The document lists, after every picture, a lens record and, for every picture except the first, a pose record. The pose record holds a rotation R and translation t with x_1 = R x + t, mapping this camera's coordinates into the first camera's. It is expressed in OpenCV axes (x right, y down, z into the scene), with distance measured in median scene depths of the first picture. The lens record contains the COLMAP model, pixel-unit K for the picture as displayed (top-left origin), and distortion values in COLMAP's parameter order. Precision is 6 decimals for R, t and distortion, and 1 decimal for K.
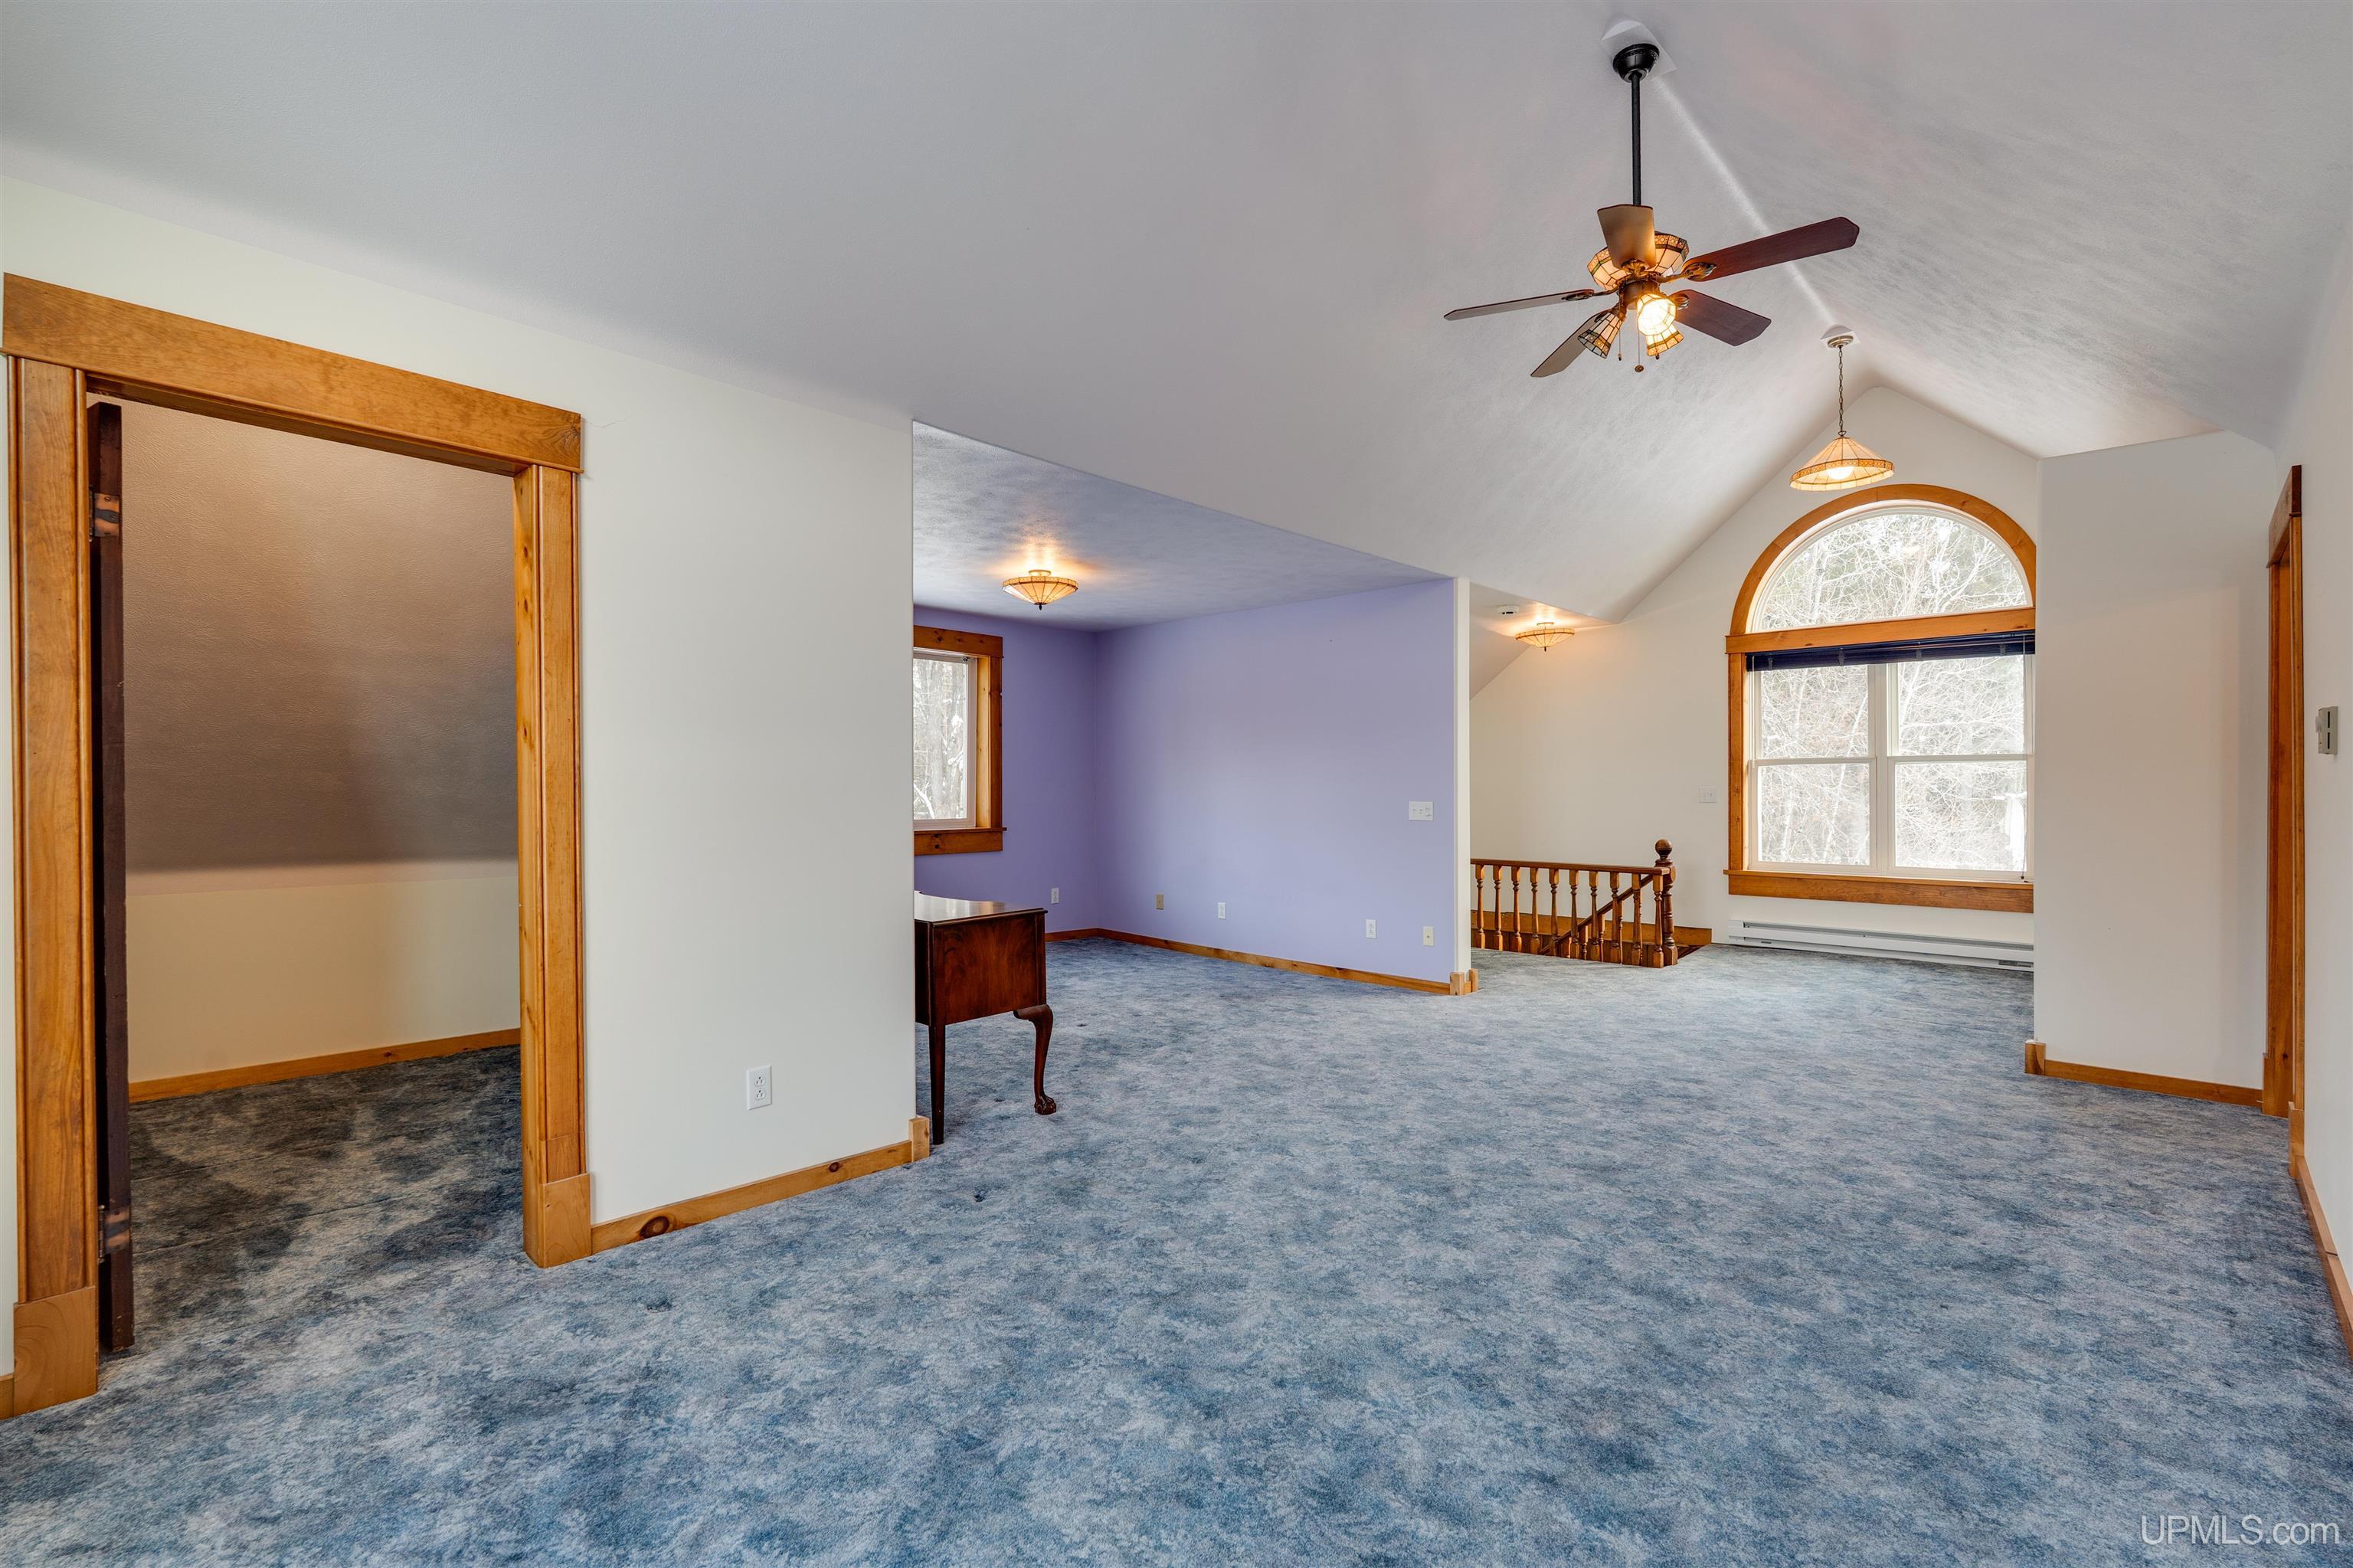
lens RADIAL K [[1034.1, 0, 1172.8], [0, 1034.1, 783.7], [0, 0, 1]] dist [-0.002398, 0.000264]
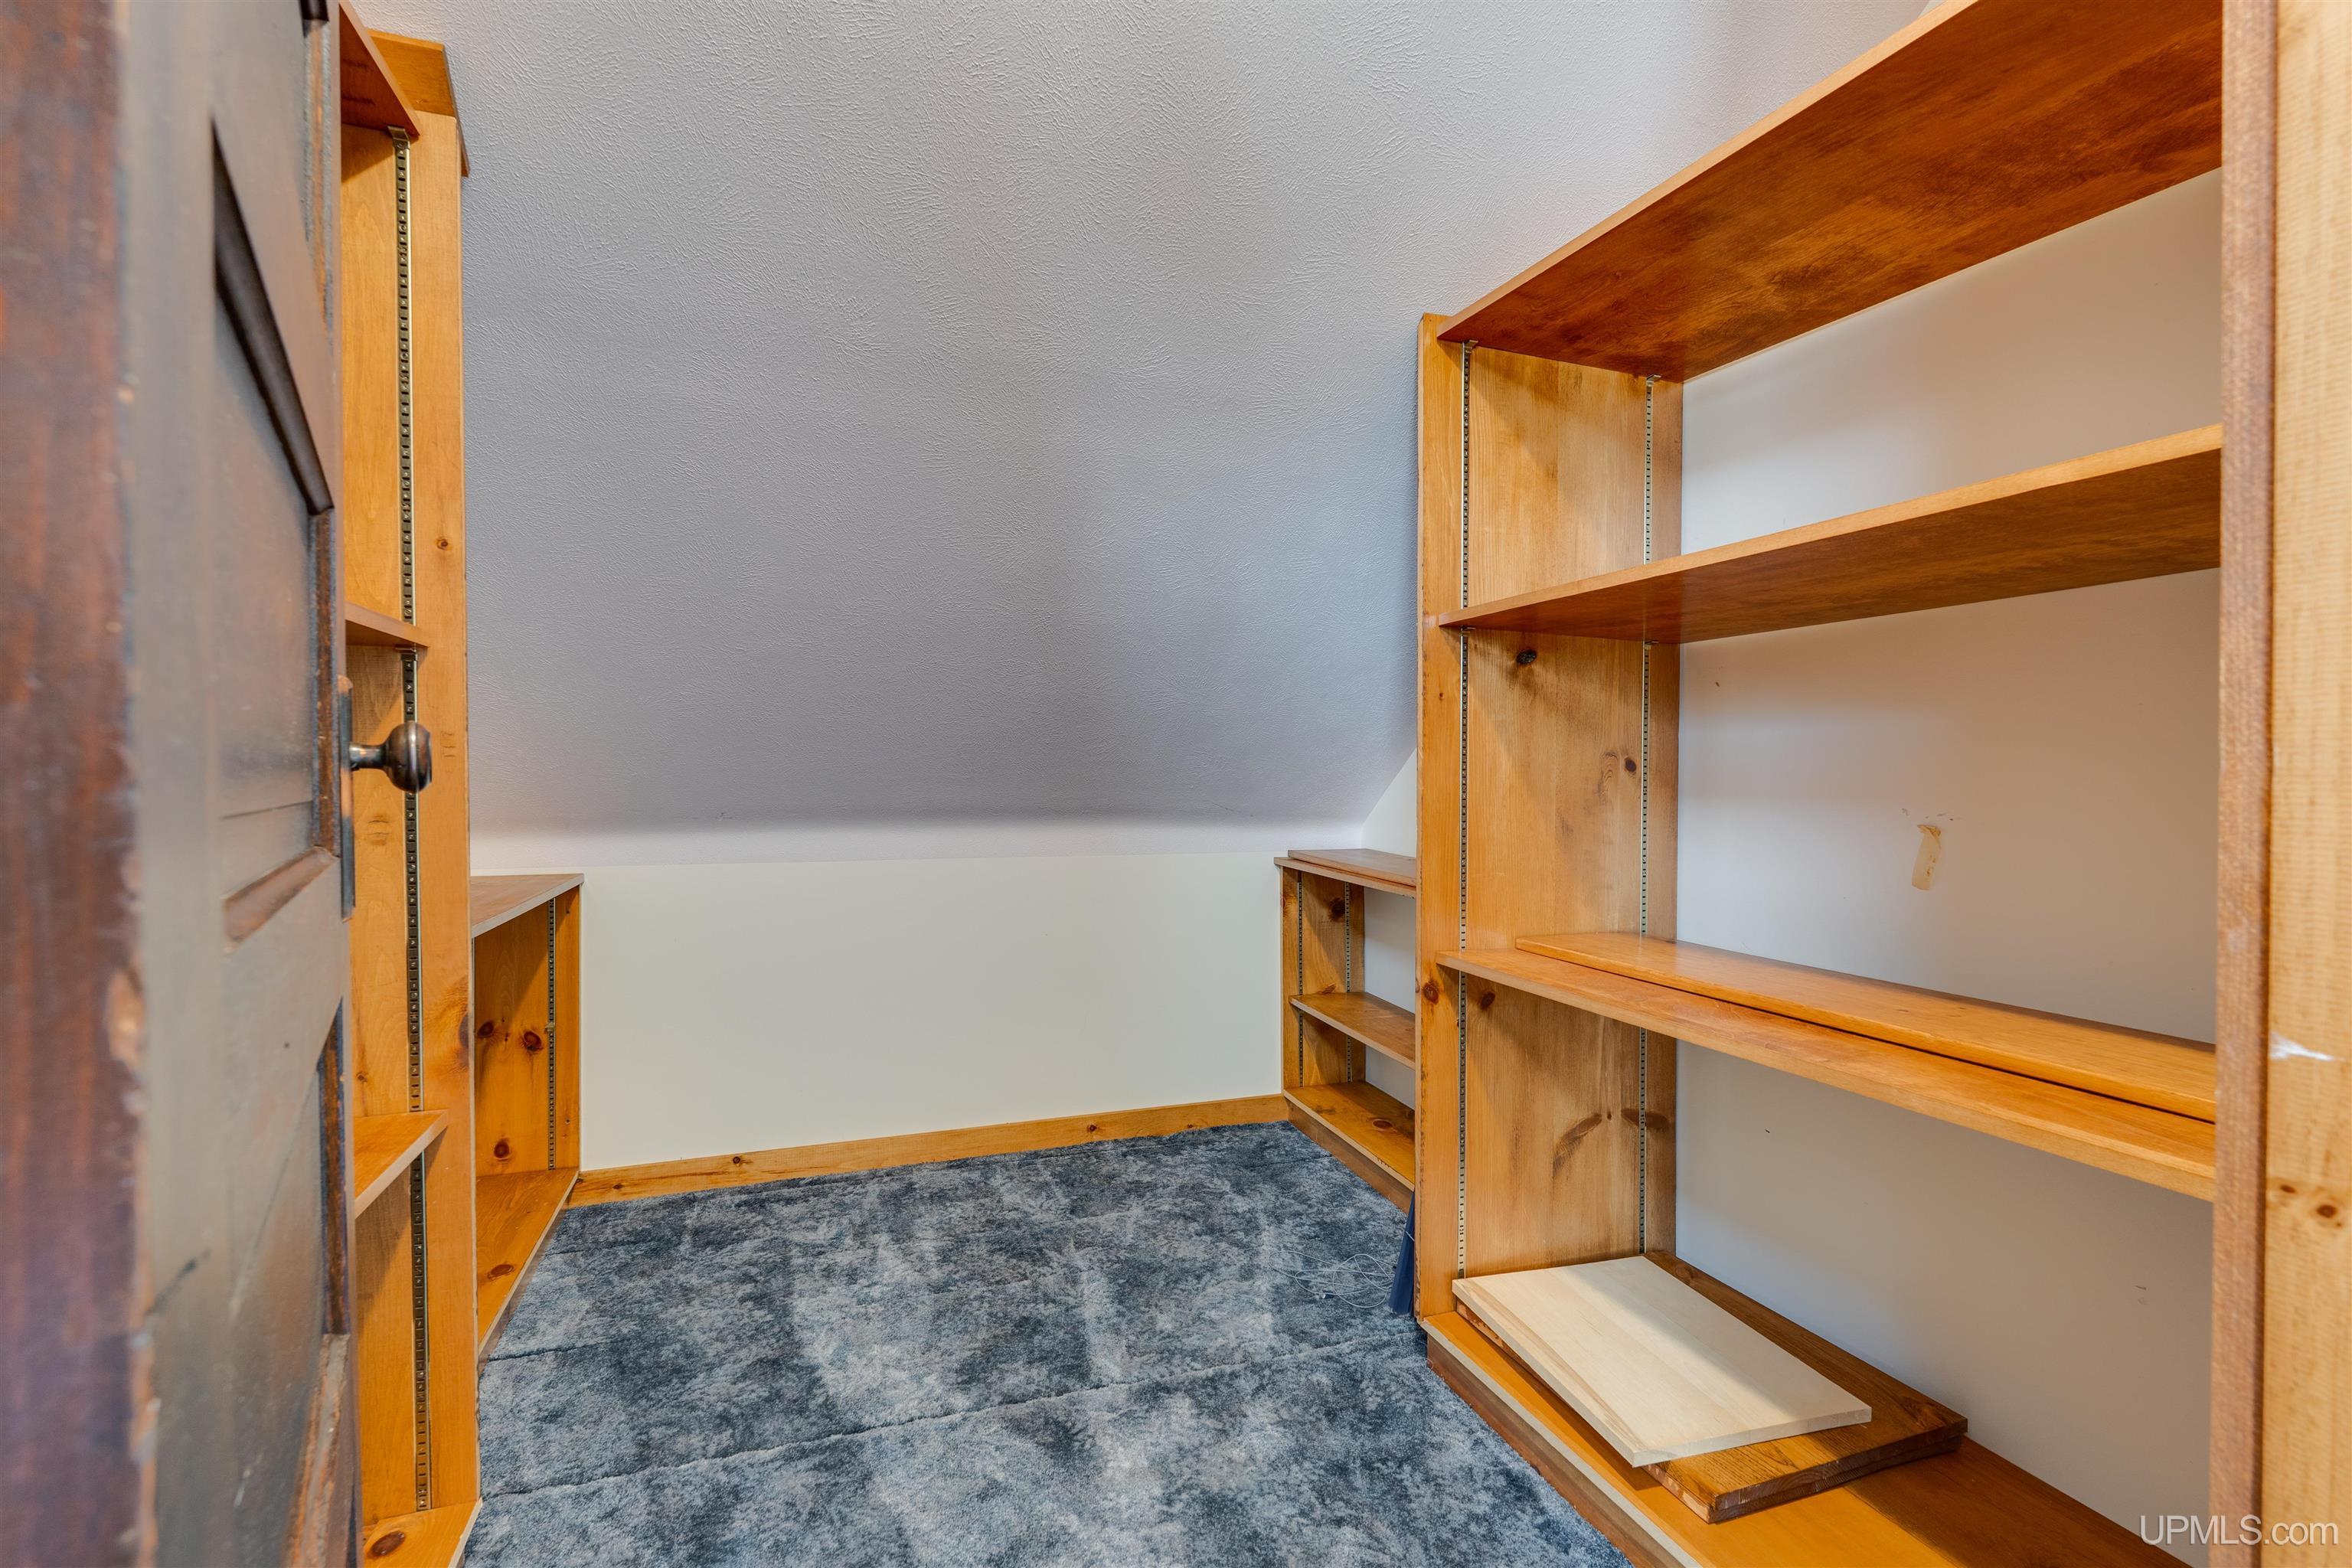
lens RADIAL K [[1033.7, 0, 1177.4], [0, 1033.7, 782.3], [0, 0, 1]] dist [-0.002398, 0.000264]
pose [[0.890832, 0.008618, -0.454250, -0.477288], [-0.004477, 0.999938, 0.010190, 0.050413], [0.454310, -0.007044, 0.890816, 0.516473]]
